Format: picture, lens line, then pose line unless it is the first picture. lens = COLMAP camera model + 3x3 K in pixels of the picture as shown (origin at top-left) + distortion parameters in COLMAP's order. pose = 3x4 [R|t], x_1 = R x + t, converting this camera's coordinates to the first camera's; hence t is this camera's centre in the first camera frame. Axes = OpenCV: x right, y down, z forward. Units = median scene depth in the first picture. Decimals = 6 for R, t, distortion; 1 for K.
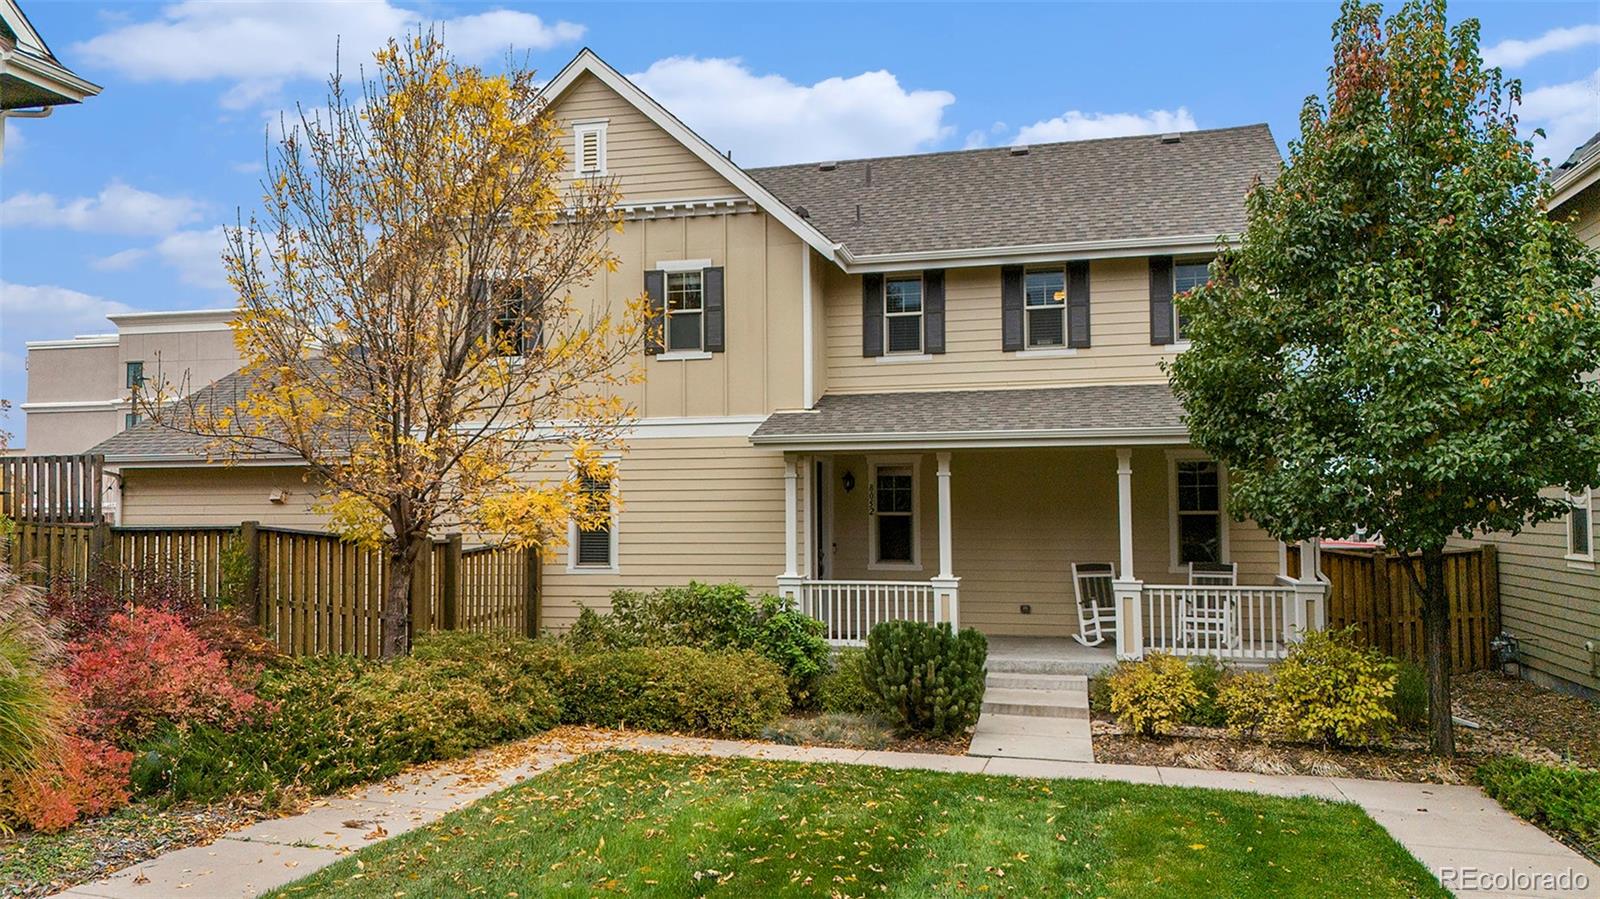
lens RADIAL K [[1144.4, 0, 800.0], [0, 1144.4, 449.5], [0, 0, 1]] dist [0.059141, -0.046734]
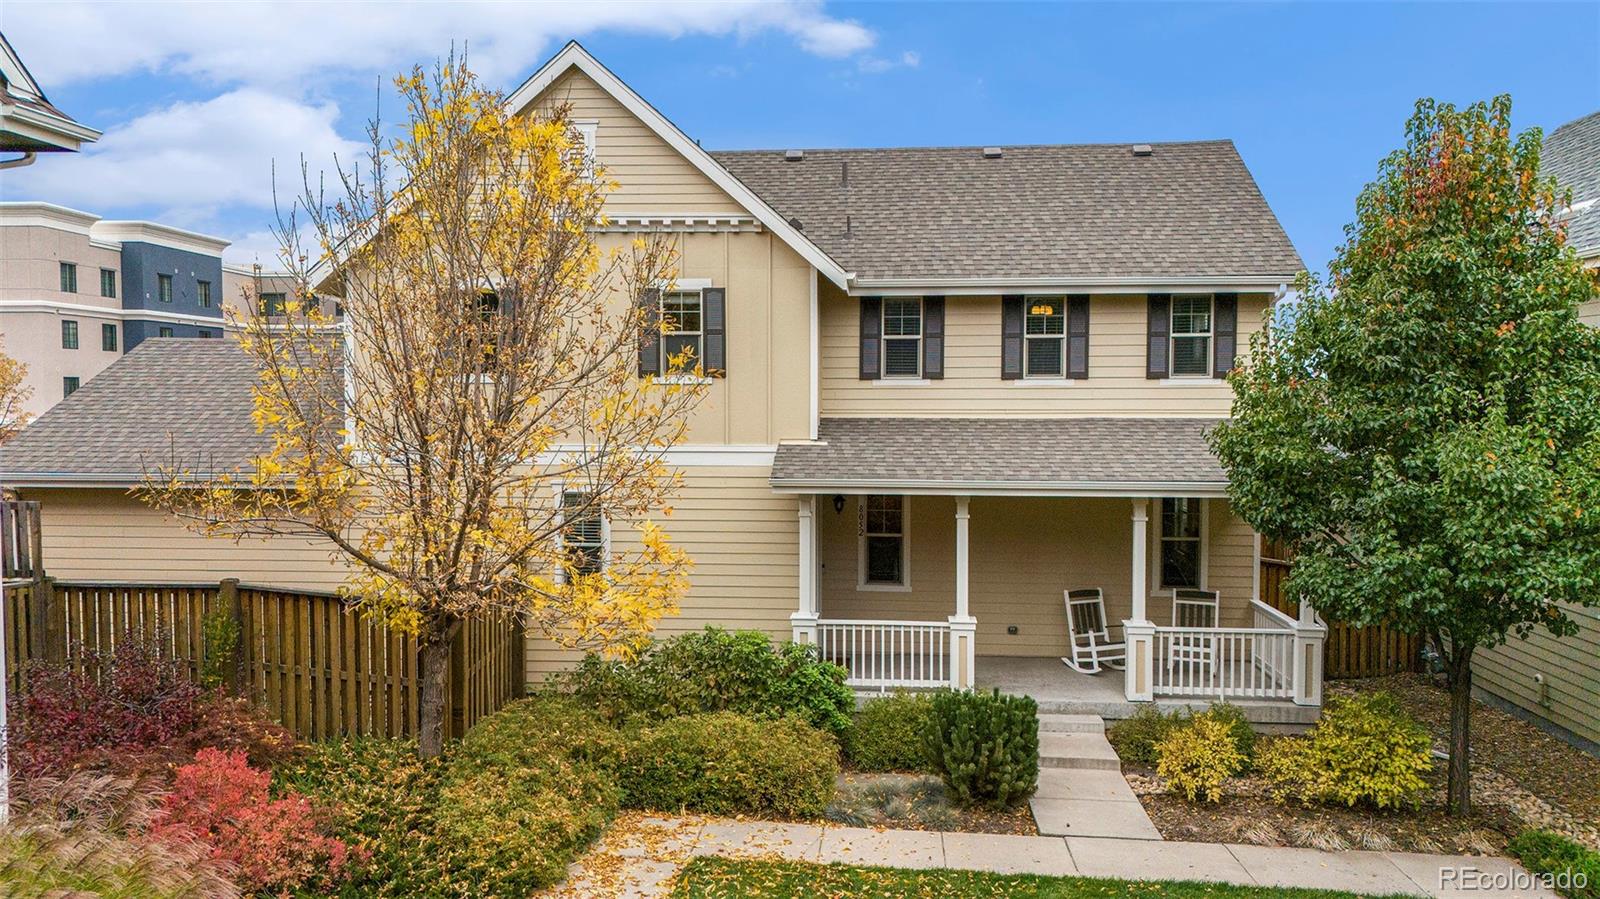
lens RADIAL K [[1144.4, 0, 800.0], [0, 1144.4, 449.5], [0, 0, 1]] dist [0.059141, -0.046734]
pose [[0.986826, 0.001101, 0.161784, -0.165637], [-0.015933, 0.995777, 0.090411, -0.117419], [-0.161001, -0.091798, 0.982676, 0.042835]]
